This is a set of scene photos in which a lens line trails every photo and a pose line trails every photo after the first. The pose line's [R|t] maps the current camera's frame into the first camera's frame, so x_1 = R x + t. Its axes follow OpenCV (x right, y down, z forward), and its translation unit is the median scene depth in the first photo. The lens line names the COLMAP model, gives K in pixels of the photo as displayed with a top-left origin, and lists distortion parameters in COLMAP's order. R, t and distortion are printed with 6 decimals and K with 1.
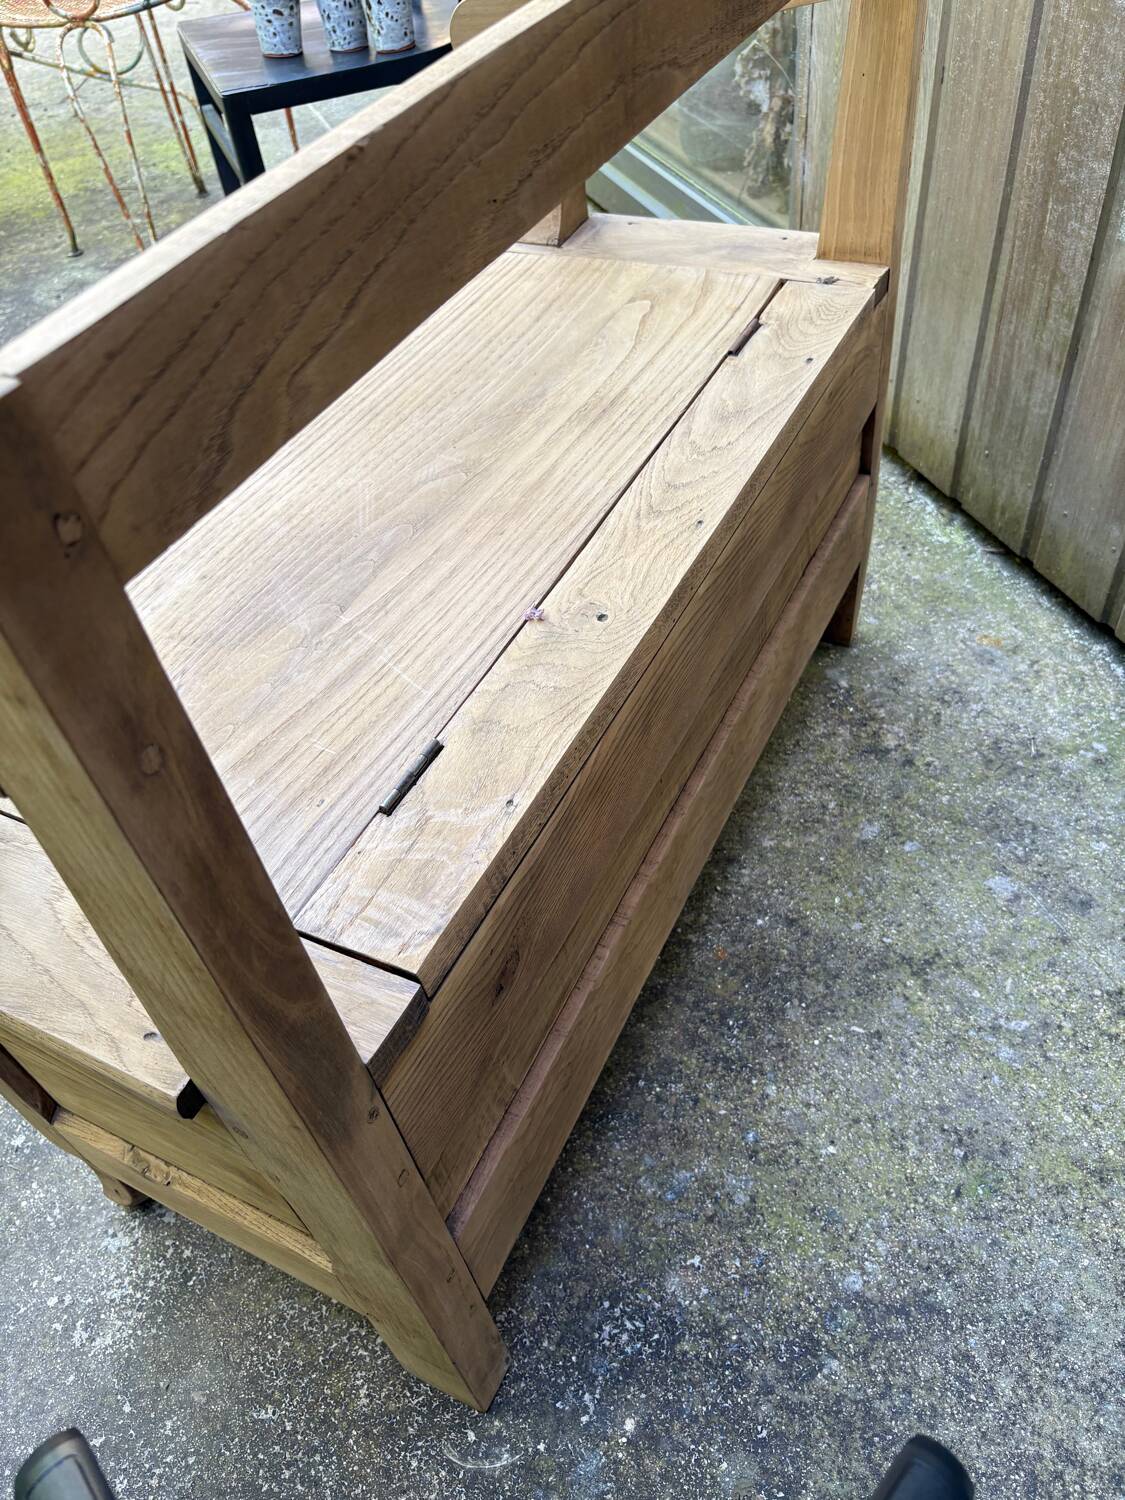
lens RADIAL K [[1137.3, 0, 562.0], [0, 1137.3, 754.3], [0, 0, 1]] dist [0.005836, 0.009769]
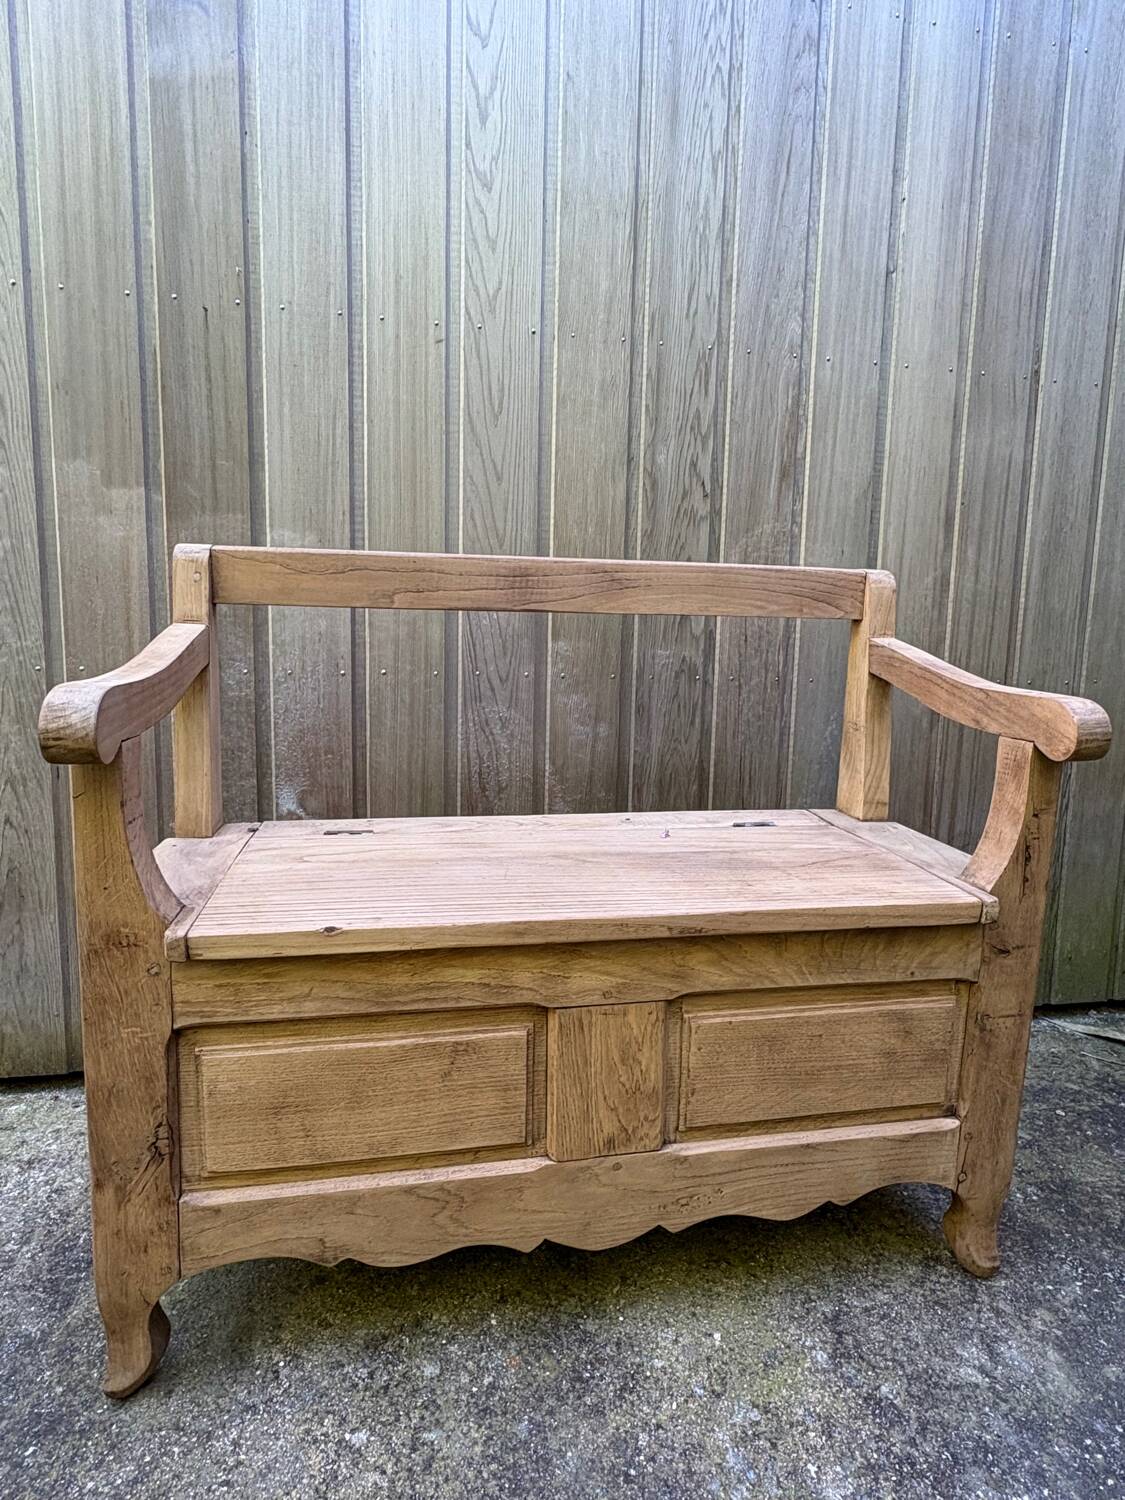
lens RADIAL K [[826.4, 0, 566.3], [0, 826.4, 739.4], [0, 0, 1]] dist [0.000772, -0.000813]
pose [[0.192207, -0.019090, 0.981169, -0.717791], [0.688125, 0.715452, -0.120881, -0.132098], [-0.699671, 0.698401, 0.150651, 0.563463]]
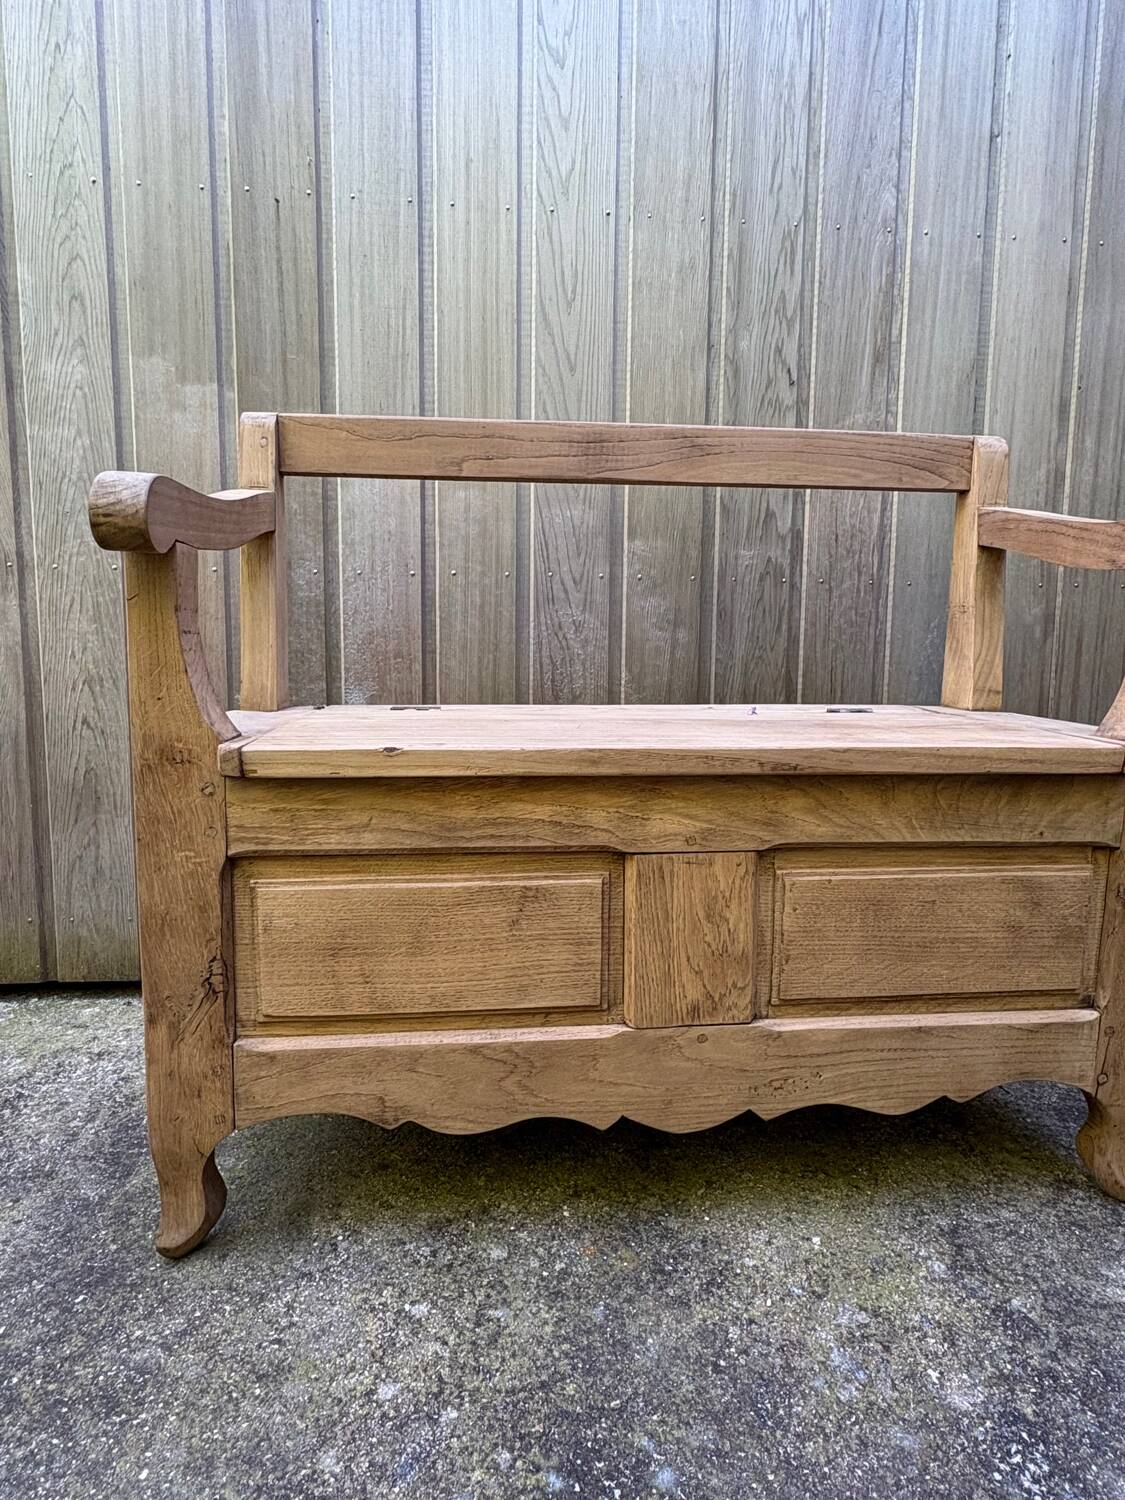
lens RADIAL K [[826.4, 0, 564.7], [0, 826.4, 740.5], [0, 0, 1]] dist [0.000772, -0.000813]
pose [[0.282895, -0.000710, 0.959151, -0.647660], [0.674435, 0.711180, -0.198394, -0.003758], [-0.681988, 0.703009, 0.201668, 0.712886]]
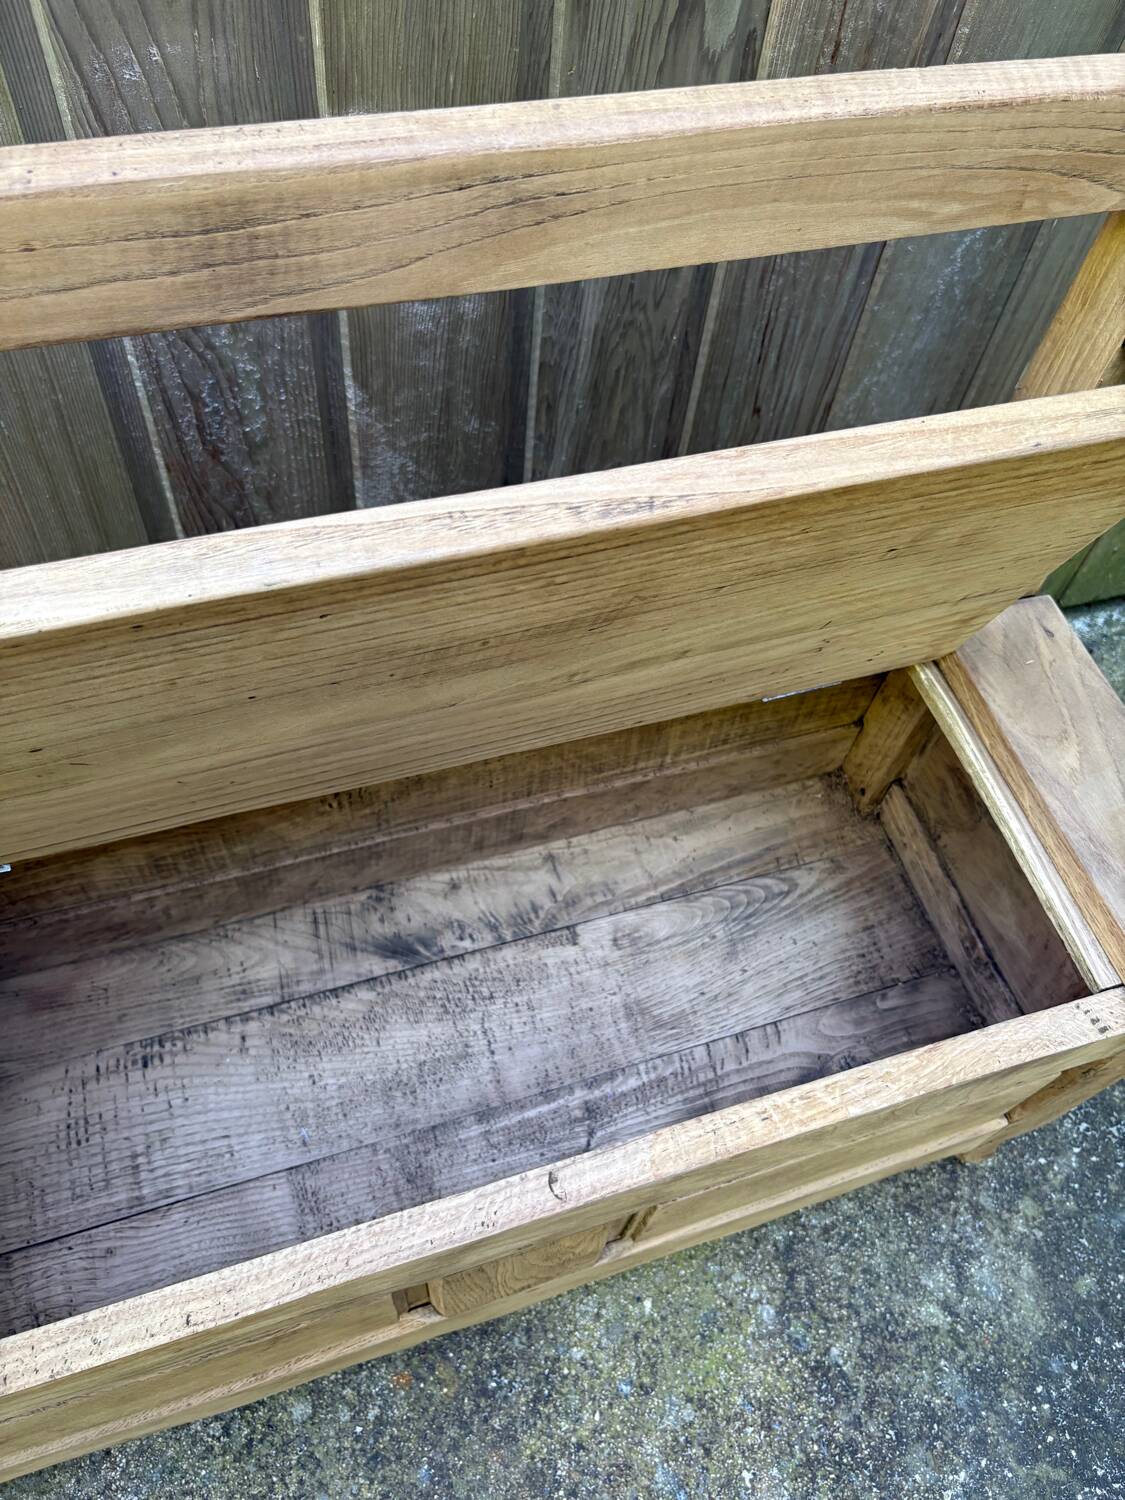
lens RADIAL K [[1154.5, 0, 570.4], [0, 1154.5, 752.0], [0, 0, 1]] dist [0.045715, -0.065693]
pose [[0.059494, -0.765887, 0.640217, -0.060986], [0.666384, 0.507992, 0.545781, -0.557693], [-0.743232, 0.394160, 0.540597, 0.314460]]
